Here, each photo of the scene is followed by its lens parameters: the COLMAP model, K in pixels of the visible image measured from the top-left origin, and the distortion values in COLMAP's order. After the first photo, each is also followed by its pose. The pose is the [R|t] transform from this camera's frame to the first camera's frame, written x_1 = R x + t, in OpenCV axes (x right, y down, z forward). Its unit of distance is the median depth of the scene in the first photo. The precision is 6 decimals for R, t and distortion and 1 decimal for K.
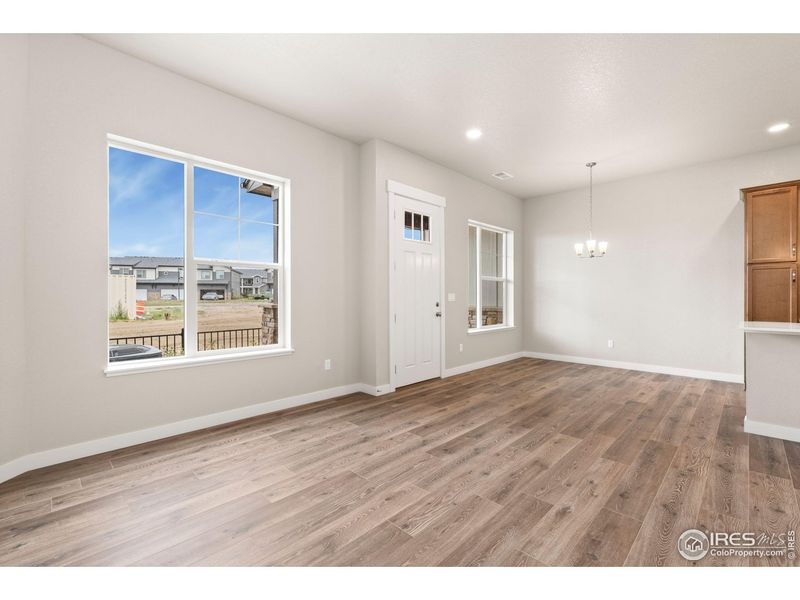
lens RADIAL K [[351.8, 0, 404.9], [0, 351.8, 298.7], [0, 0, 1]] dist [-0.003049, 0.000078]
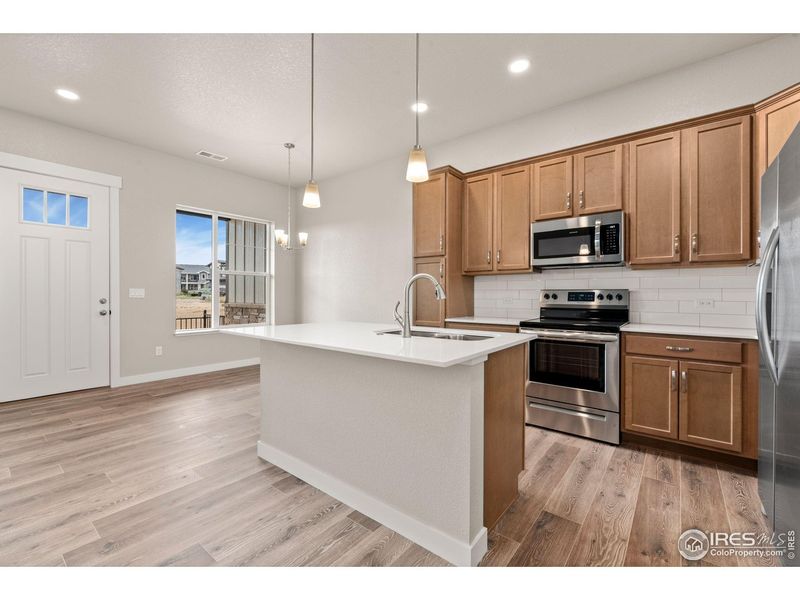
lens RADIAL K [[351.8, 0, 405.2], [0, 351.8, 292.6], [0, 0, 1]] dist [-0.003049, 0.000078]
pose [[0.995037, 0.007460, 0.099226, 1.028791], [-0.006257, 0.999903, -0.012428, 0.002554], [-0.099309, 0.011746, 0.994987, 0.116809]]
